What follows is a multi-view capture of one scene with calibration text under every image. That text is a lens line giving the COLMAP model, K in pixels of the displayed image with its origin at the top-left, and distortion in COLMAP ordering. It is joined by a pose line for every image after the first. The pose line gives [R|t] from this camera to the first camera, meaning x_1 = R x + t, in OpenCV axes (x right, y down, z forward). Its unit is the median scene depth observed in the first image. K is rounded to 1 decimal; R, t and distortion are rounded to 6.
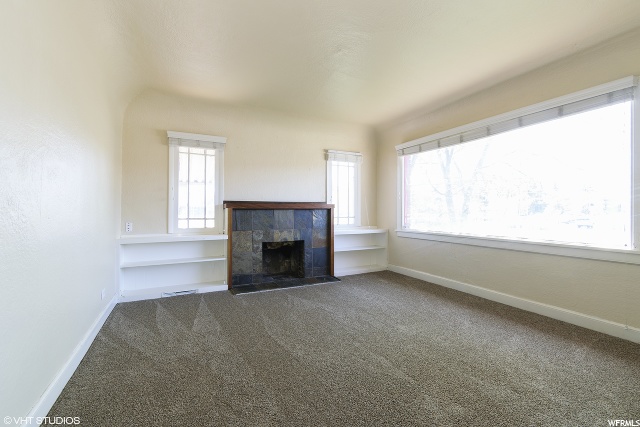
lens RADIAL K [[286.6, 0, 320.4], [0, 286.6, 212.7], [0, 0, 1]] dist [0.003249, -0.000349]
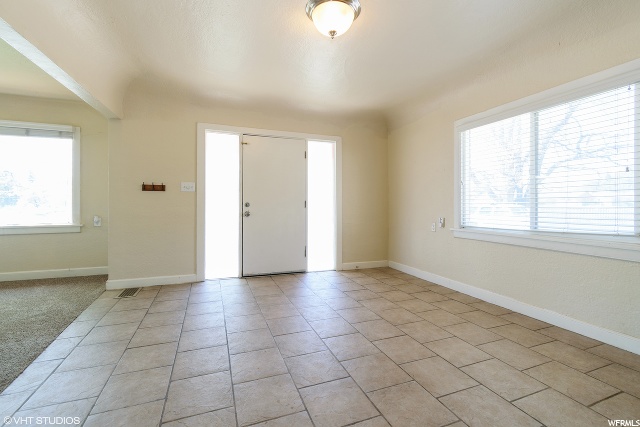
lens RADIAL K [[286.6, 0, 321.4], [0, 286.6, 209.0], [0, 0, 1]] dist [0.003249, -0.000349]
pose [[0.094370, -0.011610, 0.995470, -0.493057], [-0.007673, 0.999894, 0.012389, -0.004913], [-0.995508, -0.008807, 0.094270, -0.645478]]
